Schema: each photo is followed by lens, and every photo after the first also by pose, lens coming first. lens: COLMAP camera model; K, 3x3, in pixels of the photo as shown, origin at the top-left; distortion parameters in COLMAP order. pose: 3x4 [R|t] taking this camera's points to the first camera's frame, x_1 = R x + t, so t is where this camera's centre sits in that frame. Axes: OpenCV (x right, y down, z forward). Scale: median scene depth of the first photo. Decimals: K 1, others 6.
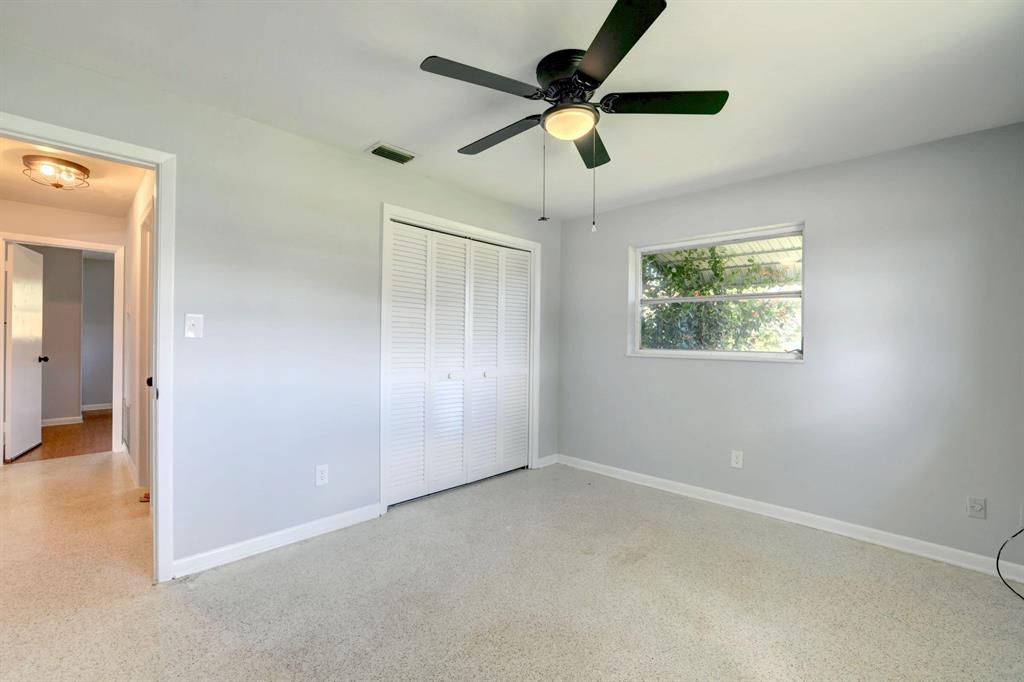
lens RADIAL K [[437.4, 0, 509.7], [0, 437.4, 339.5], [0, 0, 1]] dist [-0.048183, 0.017093]
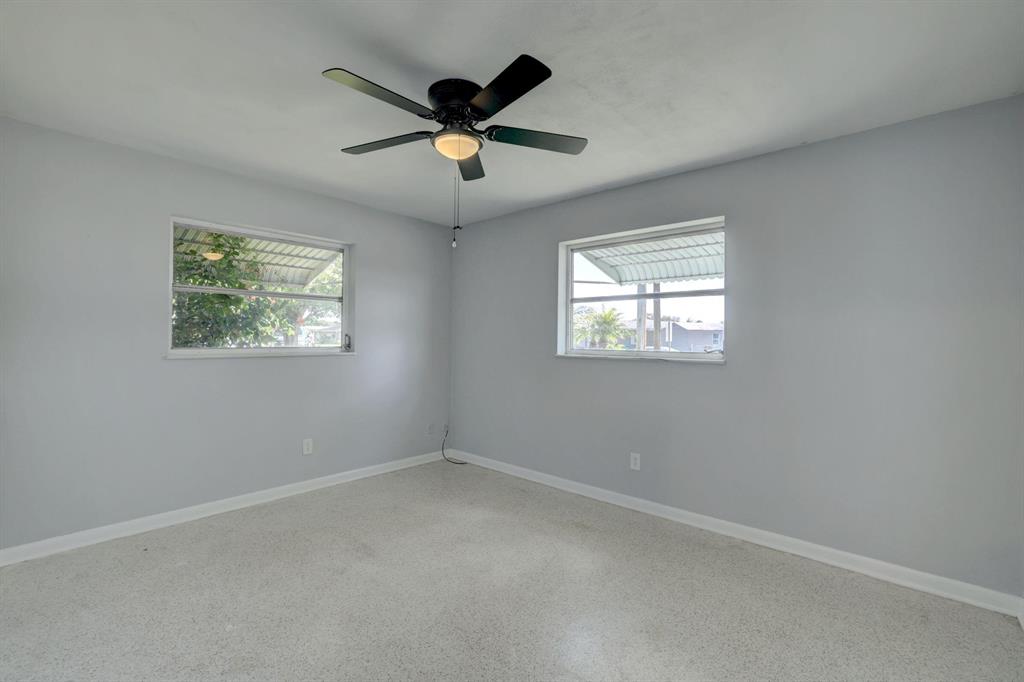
lens RADIAL K [[437.4, 0, 509.7], [0, 437.4, 339.5], [0, 0, 1]] dist [-0.048183, 0.017093]
pose [[-0.037866, -0.016336, 0.999149, -0.633782], [-0.007249, 0.999845, 0.016072, -0.014470], [-0.999257, -0.006635, -0.037978, 0.587314]]
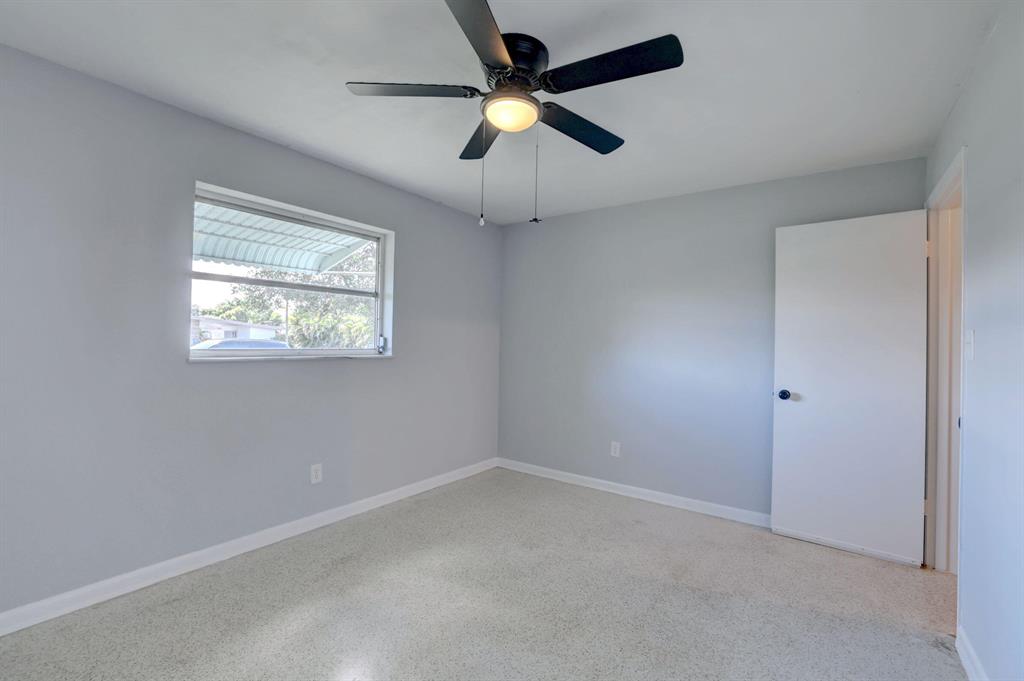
lens RADIAL K [[437.4, 0, 509.7], [0, 437.4, 339.0], [0, 0, 1]] dist [-0.048183, 0.017093]
pose [[-0.990547, -0.036987, -0.132092, 0.161338], [-0.036901, 0.999314, -0.003099, -0.006107], [0.132116, 0.001804, -0.991233, 1.248994]]
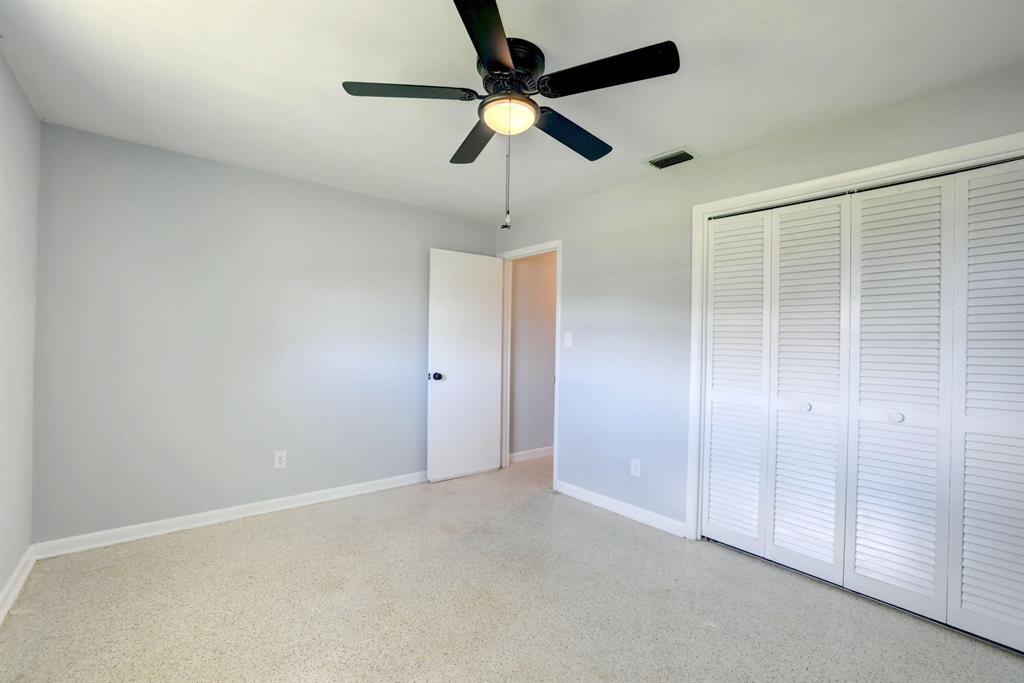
lens RADIAL K [[437.4, 0, 509.7], [0, 437.4, 340.0], [0, 0, 1]] dist [-0.048183, 0.017093]
pose [[-0.116412, -0.021324, -0.992972, 0.695026], [-0.024791, 0.999520, -0.018558, 0.003311], [0.992891, 0.022457, -0.116885, 0.730292]]
